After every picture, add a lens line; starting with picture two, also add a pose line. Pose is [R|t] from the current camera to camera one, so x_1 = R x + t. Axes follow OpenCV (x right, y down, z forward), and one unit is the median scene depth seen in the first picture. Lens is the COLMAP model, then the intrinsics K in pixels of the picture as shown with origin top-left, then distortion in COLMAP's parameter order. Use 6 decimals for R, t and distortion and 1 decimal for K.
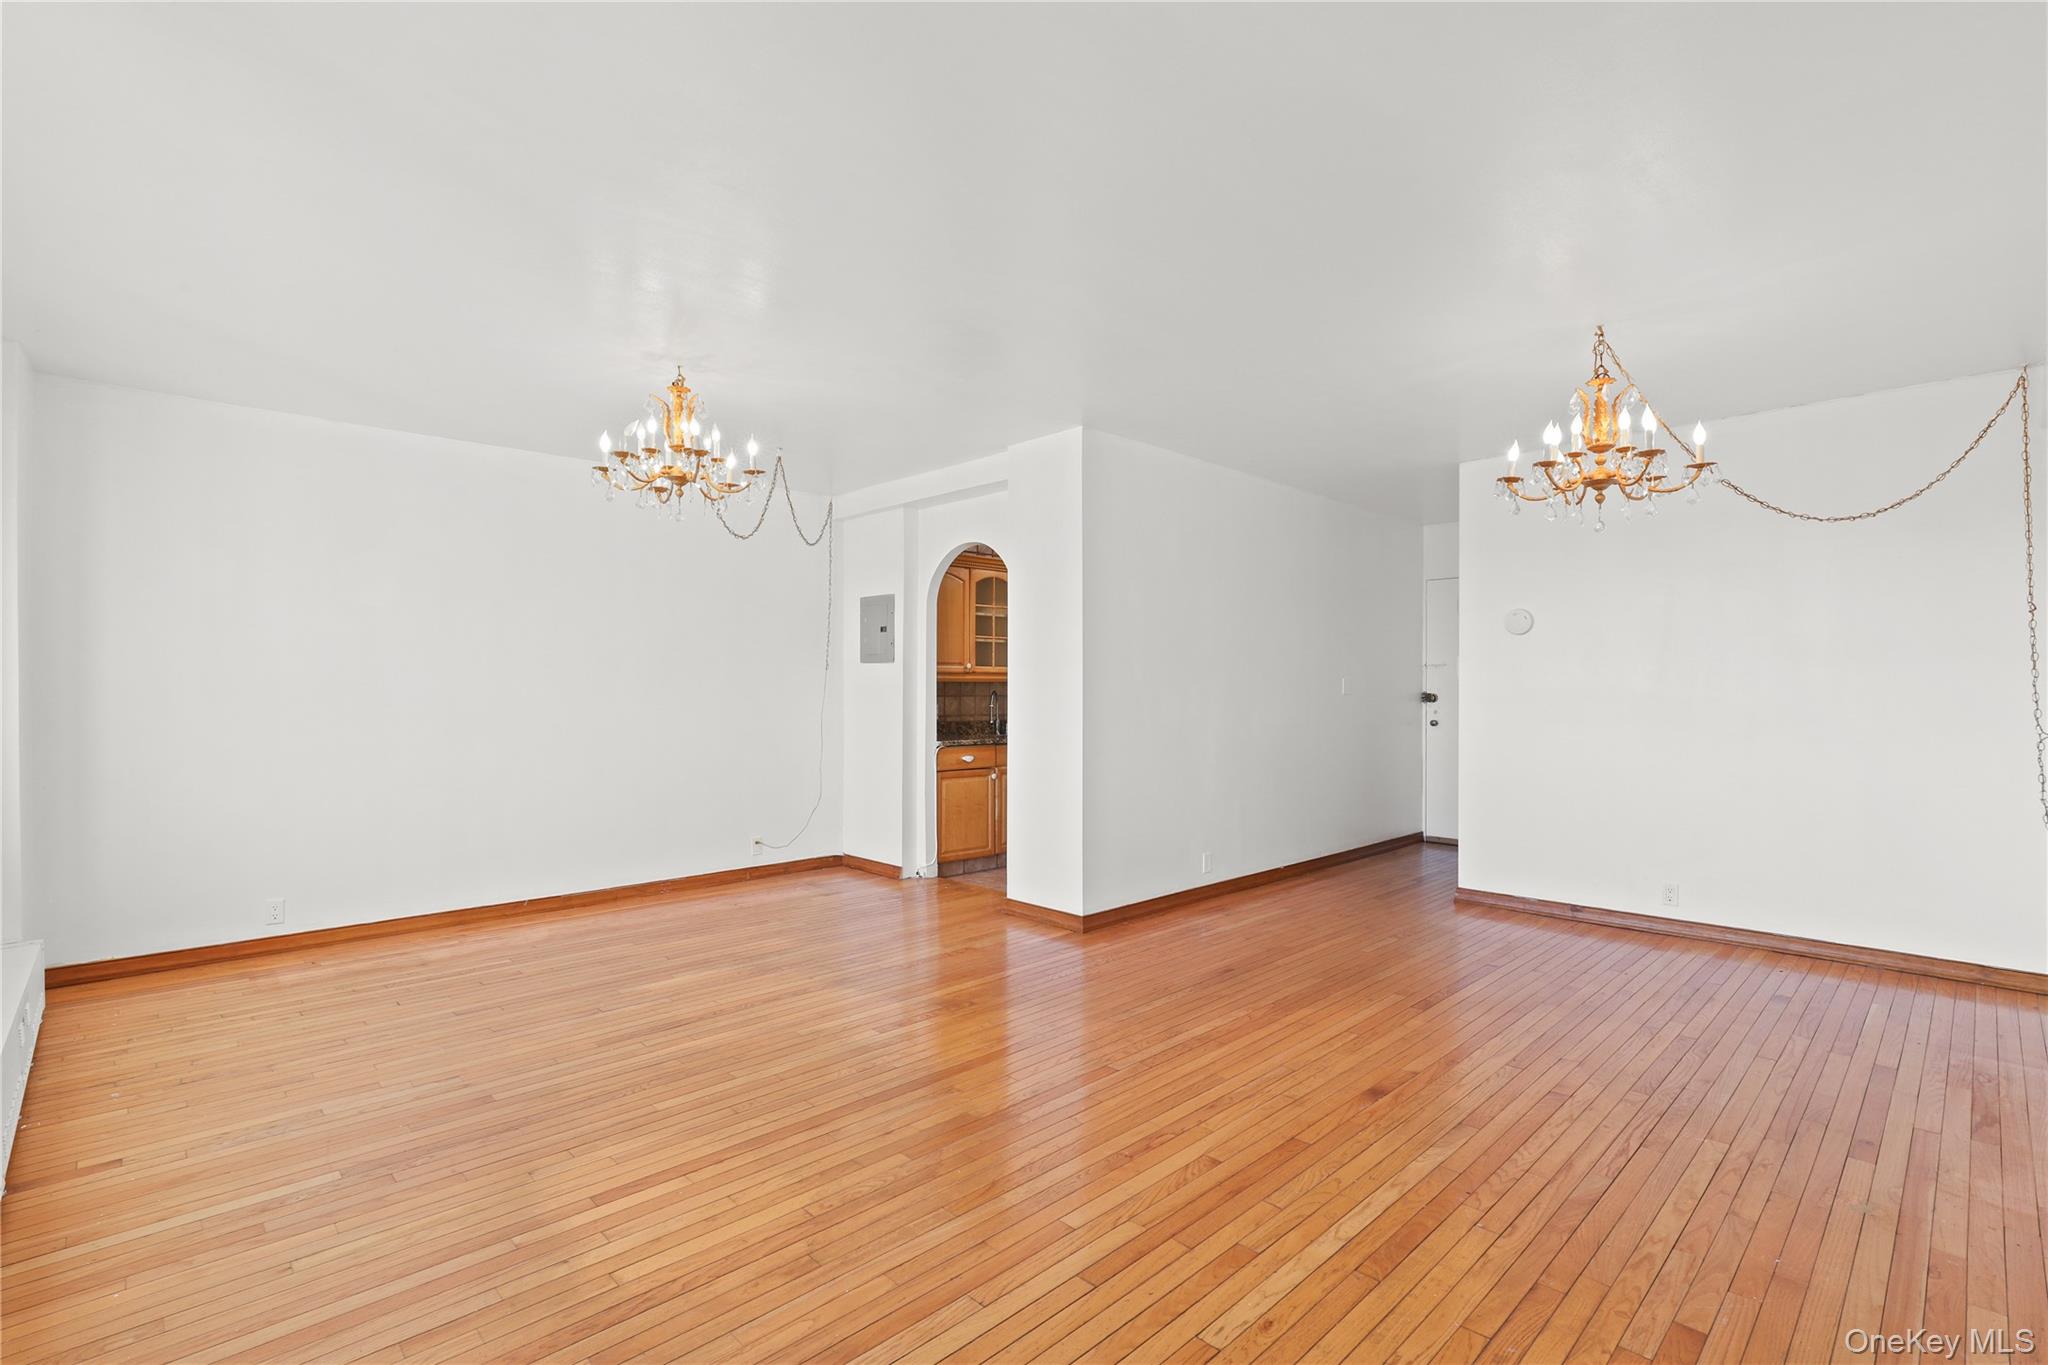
lens RADIAL K [[945.6, 0, 1008.3], [0, 945.6, 685.1], [0, 0, 1]] dist [-0.016047, 0.005945]
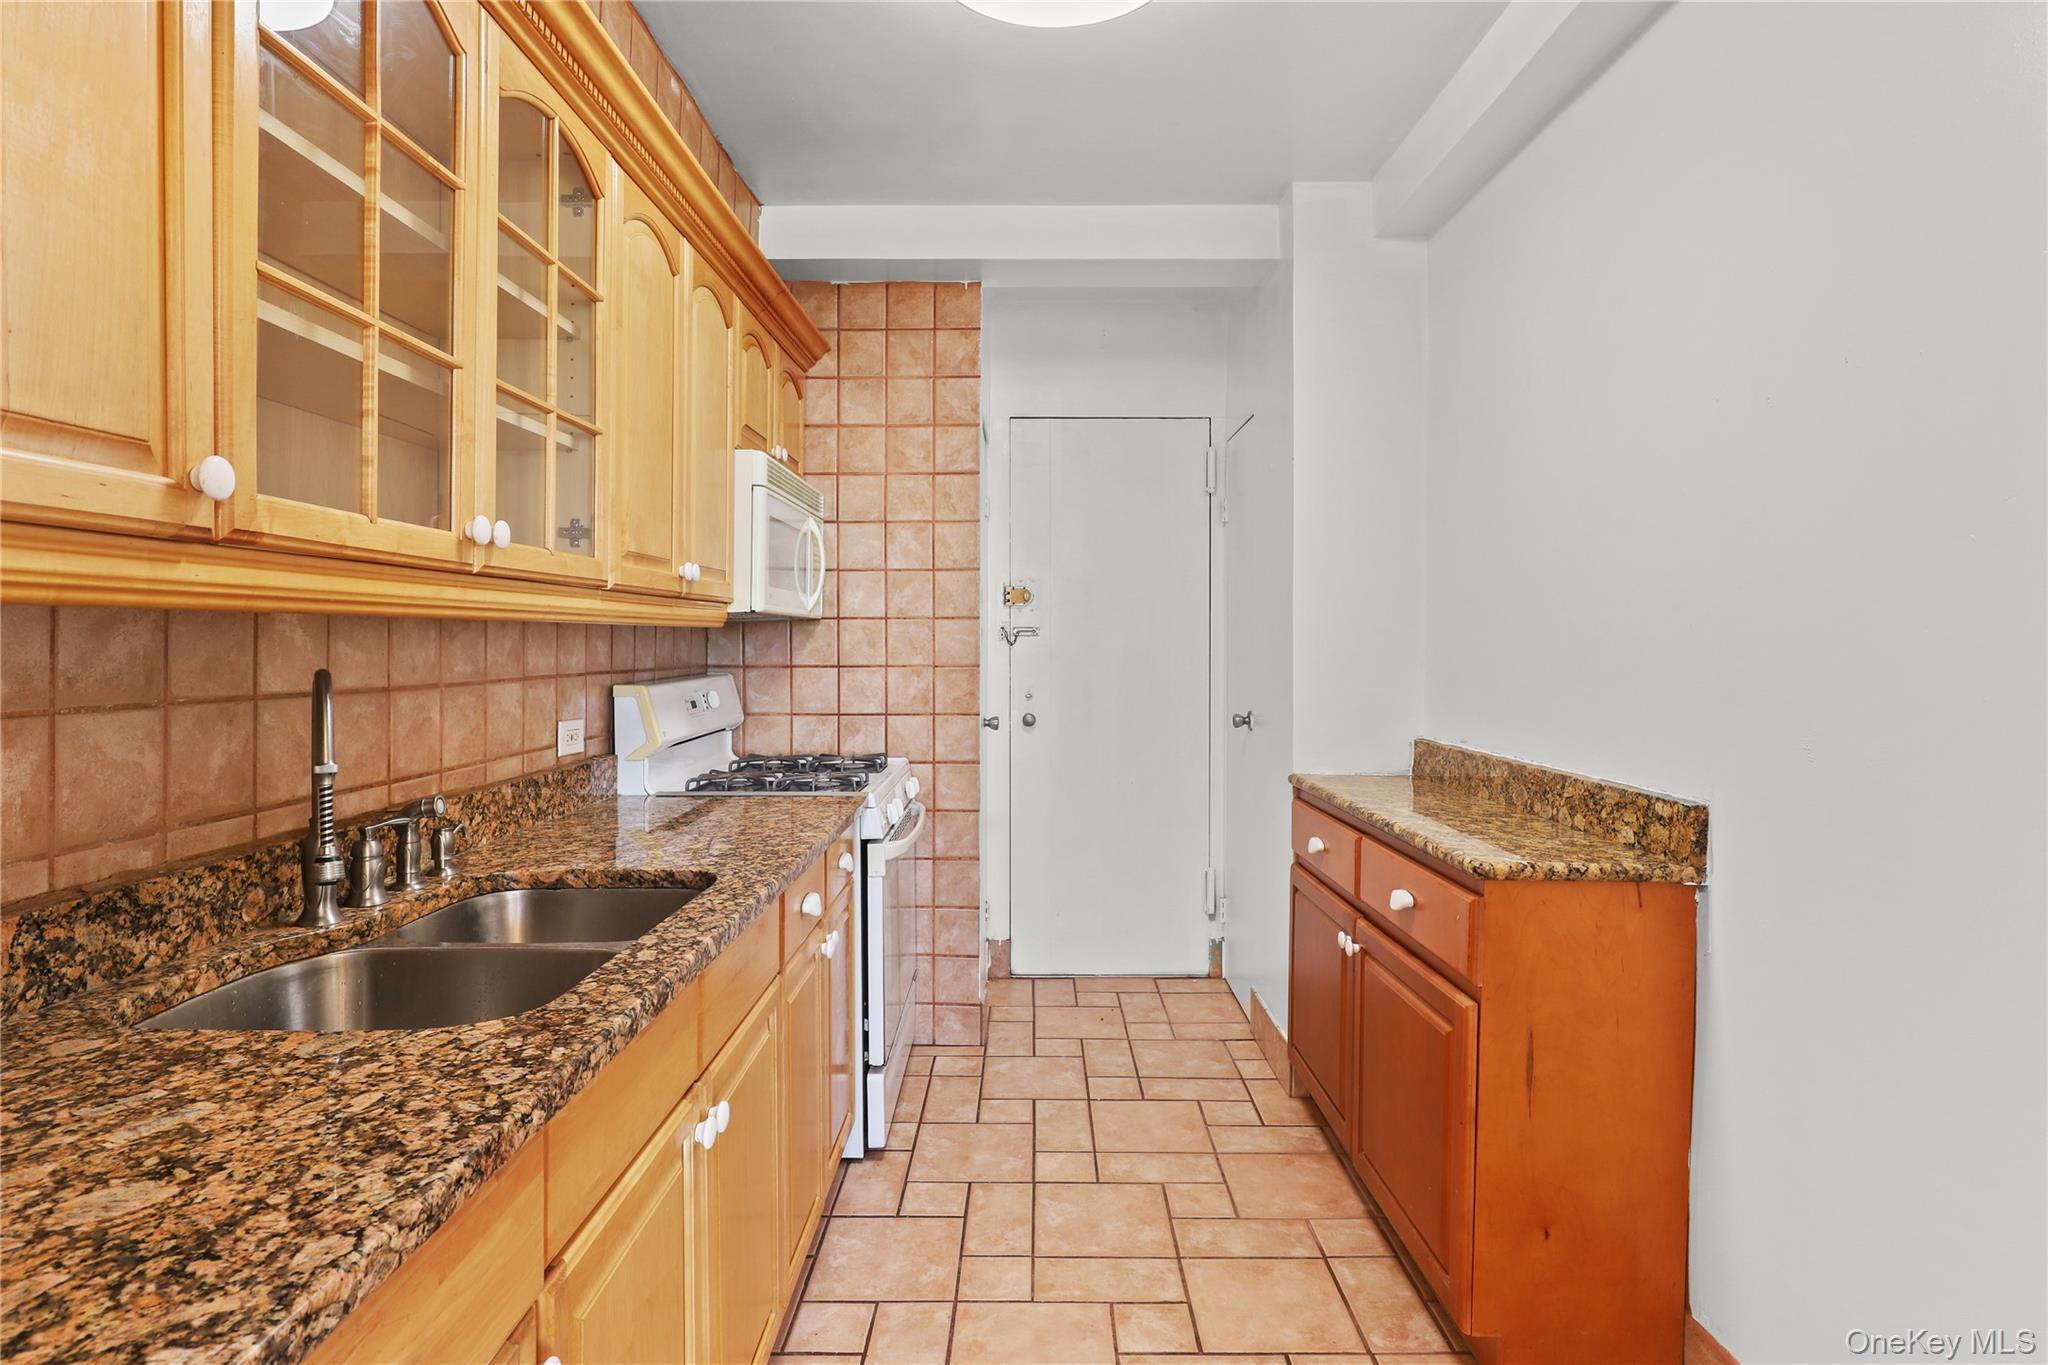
lens RADIAL K [[1044.5, 0, 999.9], [0, 1044.5, 632.9], [0, 0, 1]] dist [-0.006111, 0.002640]
pose [[0.706800, 0.009664, 0.707347, -0.125647], [-0.007108, 0.999953, -0.006559, -0.000352], [-0.707377, -0.000392, 0.706836, 1.622563]]
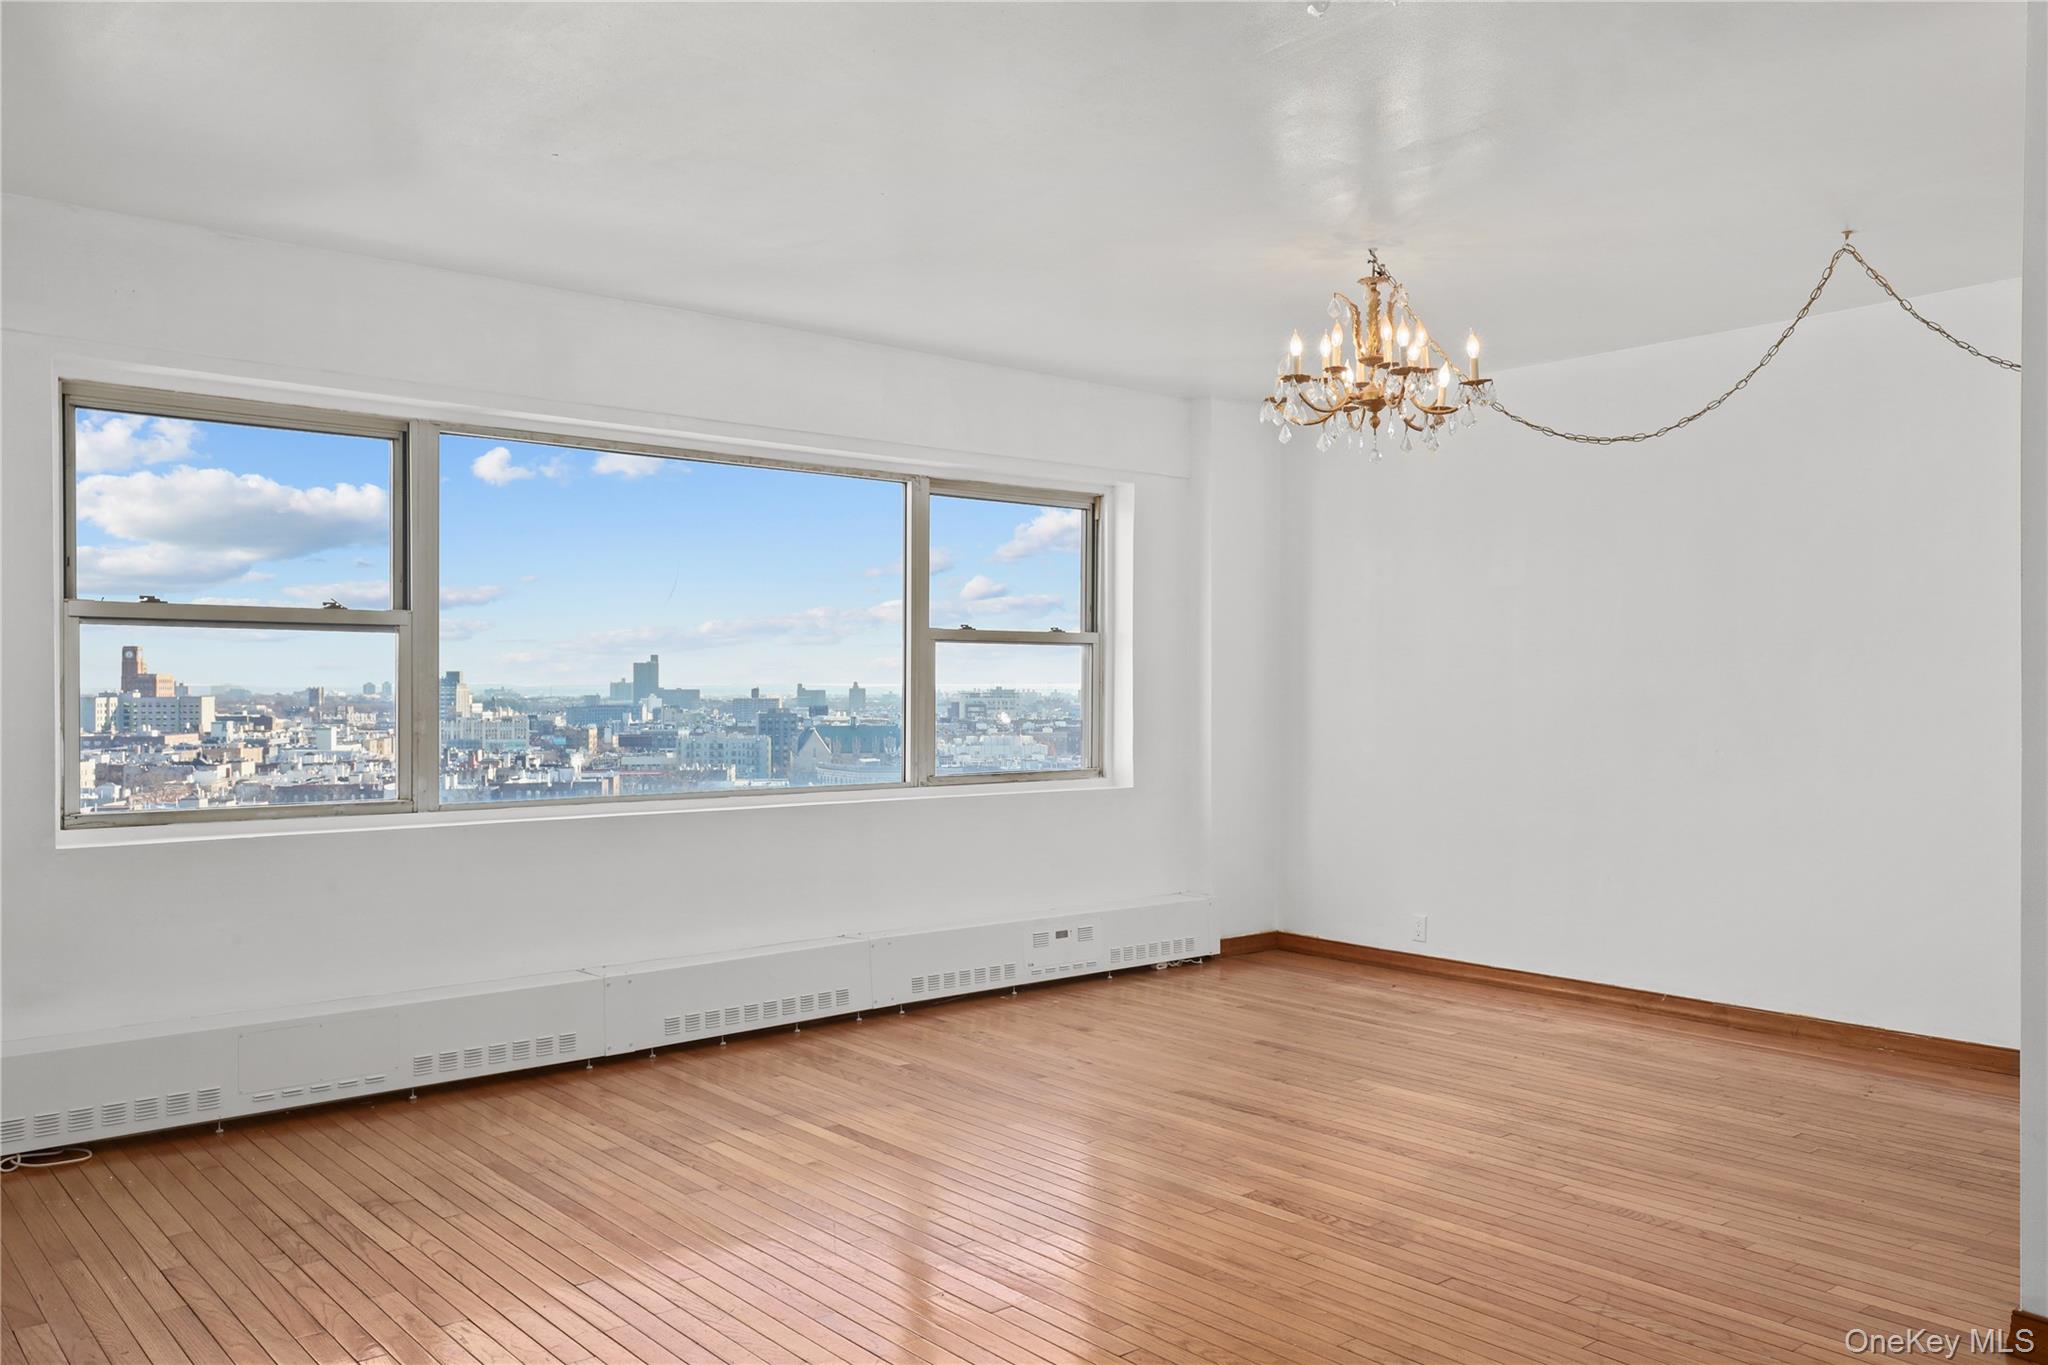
lens RADIAL K [[1556.0, 0, 1039.9], [0, 1556.0, 696.9], [0, 0, 1]] dist [0.019840, 0.016368]
pose [[-0.043120, 0.010879, -0.999011, 0.970131], [0.001340, 0.999940, 0.010832, -0.004384], [0.999069, -0.000871, -0.043132, 0.877937]]
